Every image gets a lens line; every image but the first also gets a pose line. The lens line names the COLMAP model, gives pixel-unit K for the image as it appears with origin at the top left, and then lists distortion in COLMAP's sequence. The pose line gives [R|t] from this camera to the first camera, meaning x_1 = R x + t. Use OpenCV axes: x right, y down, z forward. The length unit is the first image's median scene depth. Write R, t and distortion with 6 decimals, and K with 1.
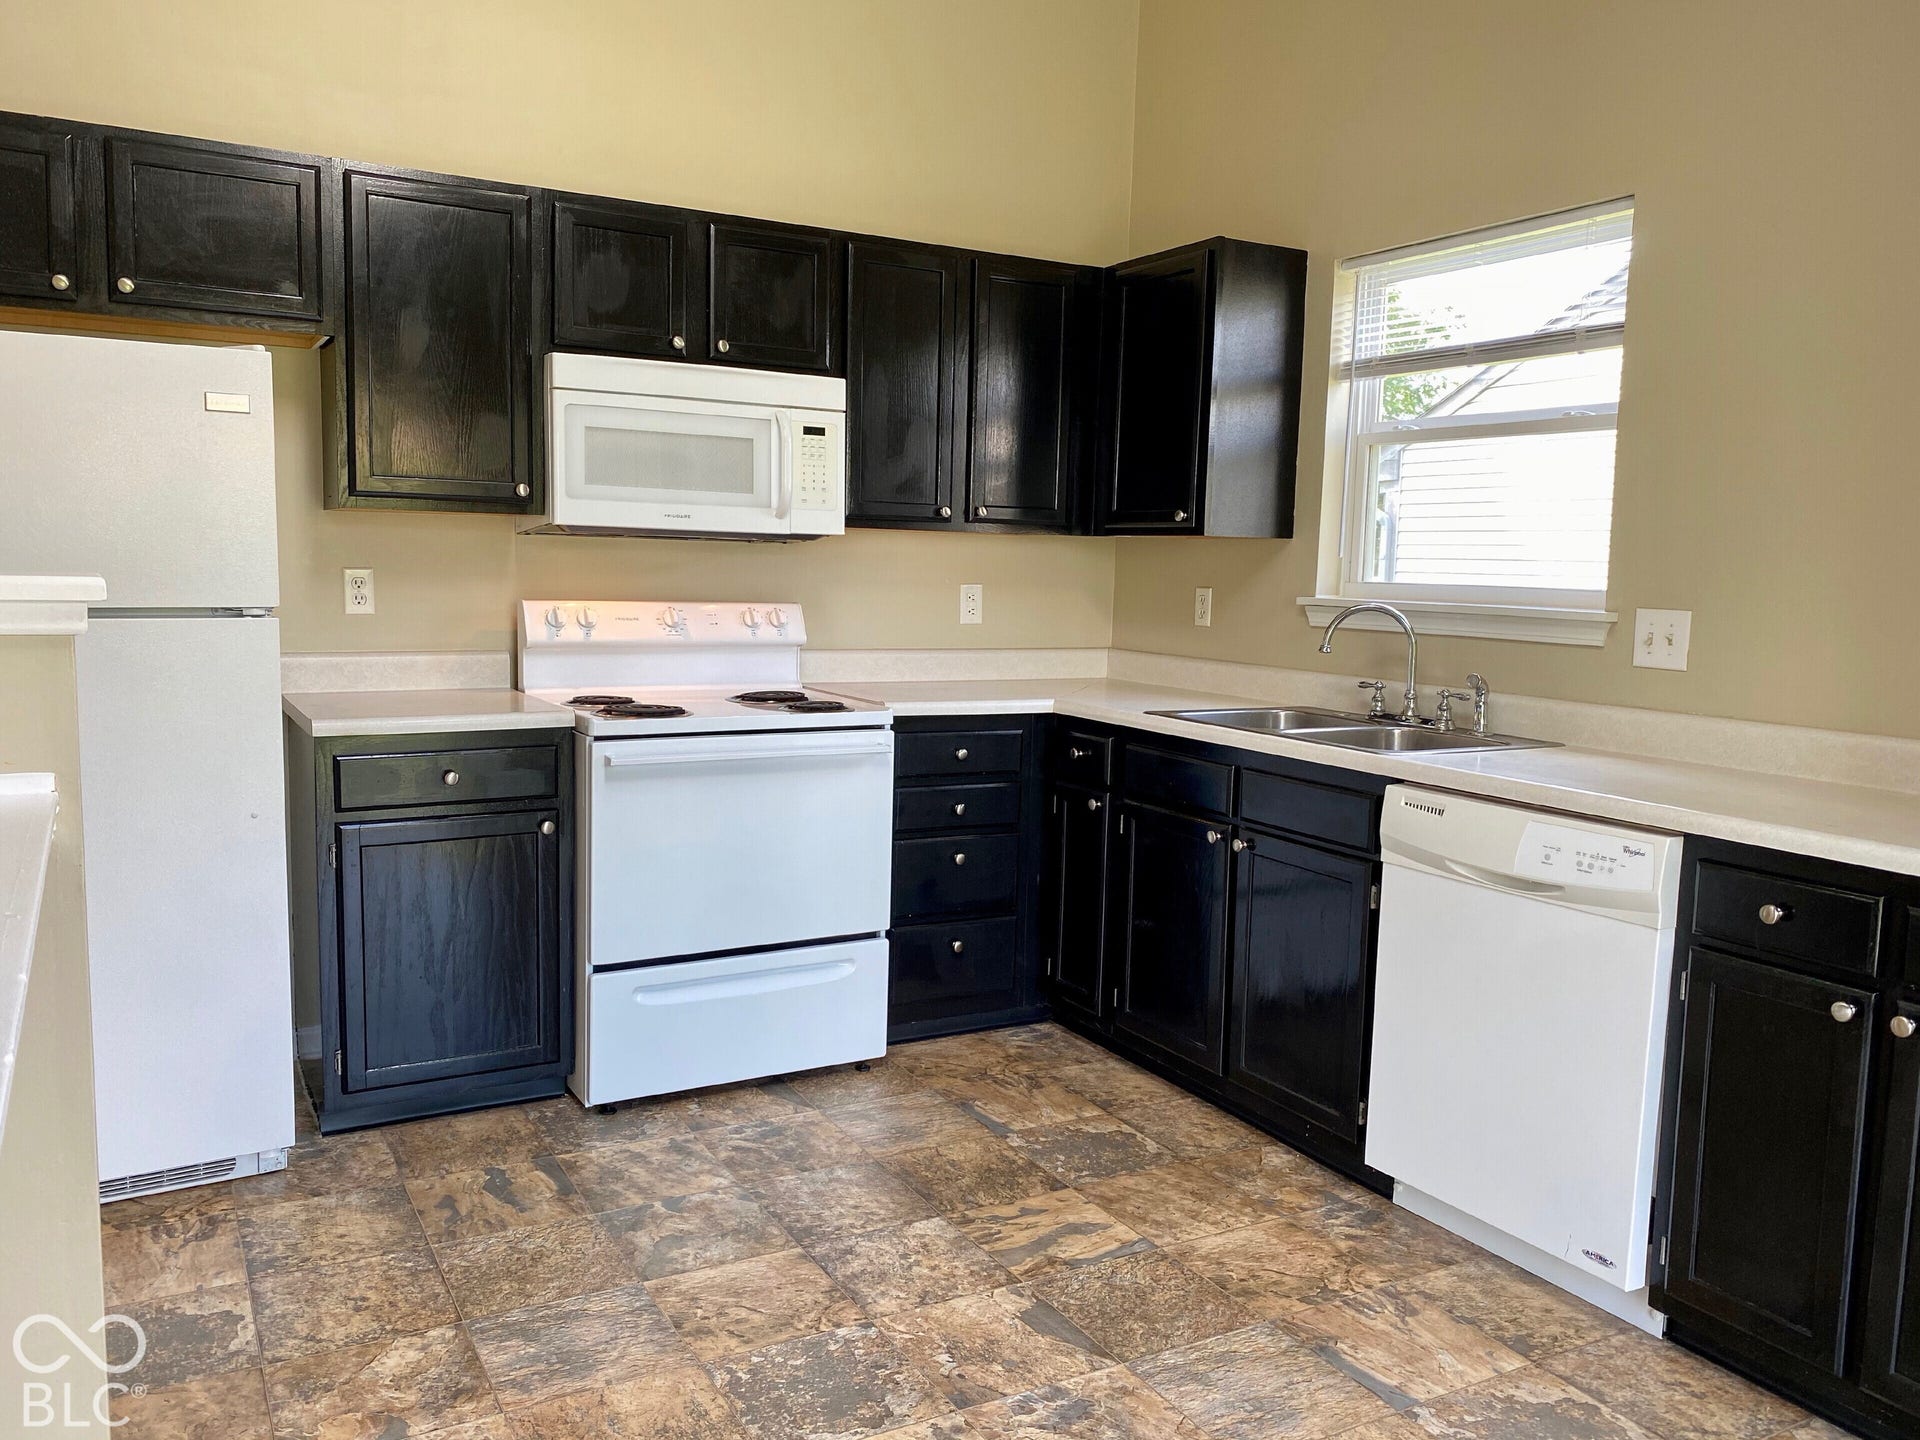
lens RADIAL K [[1489.5, 0, 960.3], [0, 1489.5, 724.4], [0, 0, 1]] dist [-0.005987, -0.003221]
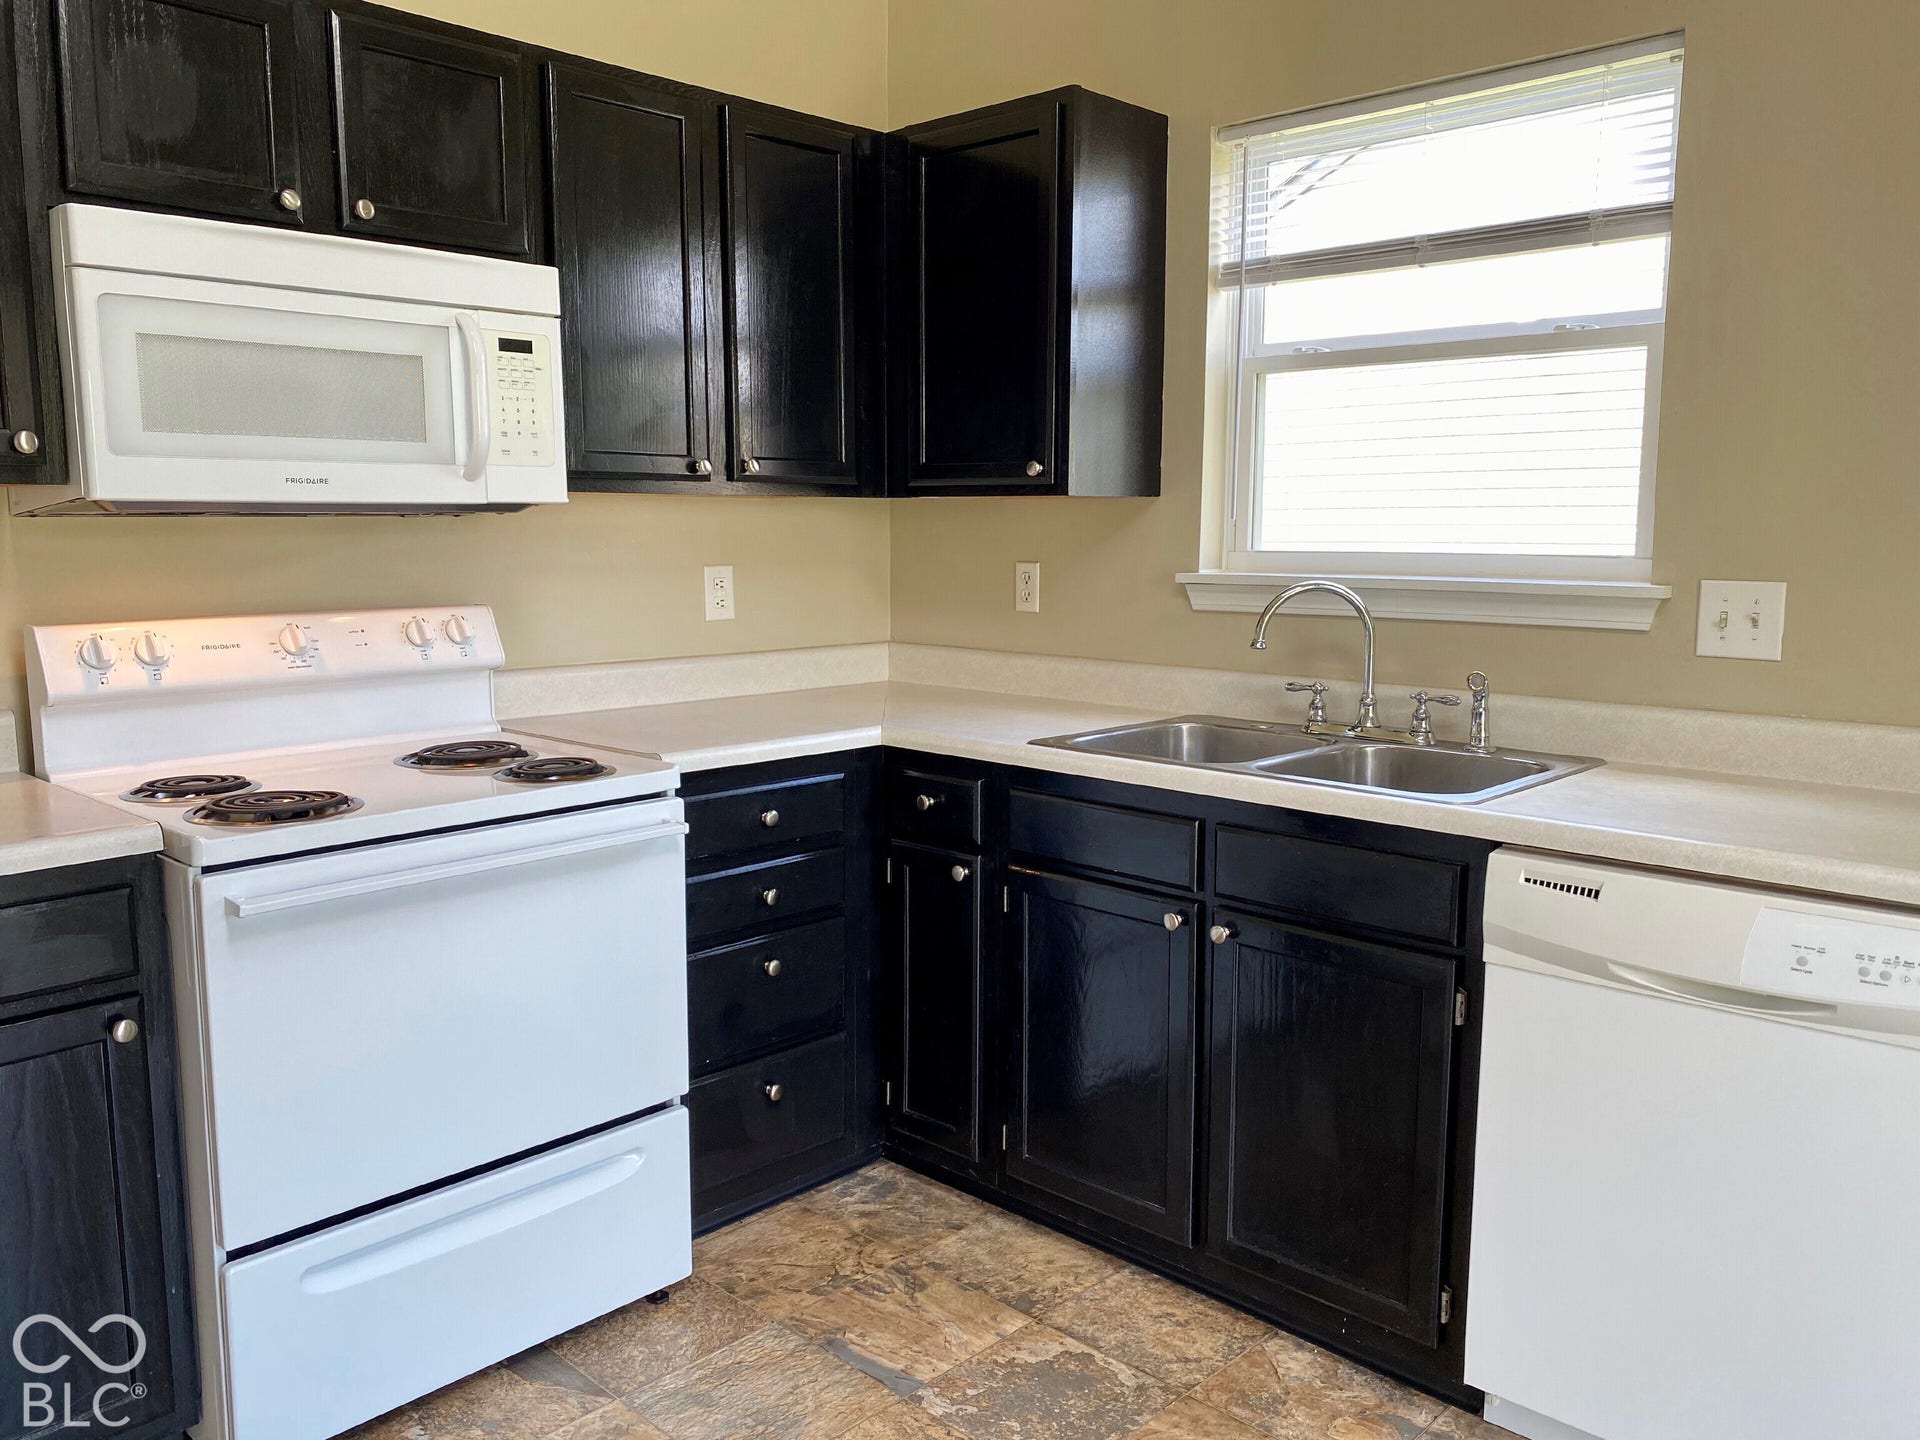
lens RADIAL K [[1489.5, 0, 964.6], [0, 1489.5, 710.8], [0, 0, 1]] dist [-0.005987, -0.003221]
pose [[0.954992, -0.062694, 0.289930, -0.113987], [0.056261, 0.997951, 0.030479, -0.047718], [-0.291246, -0.012796, 0.956562, 0.325201]]
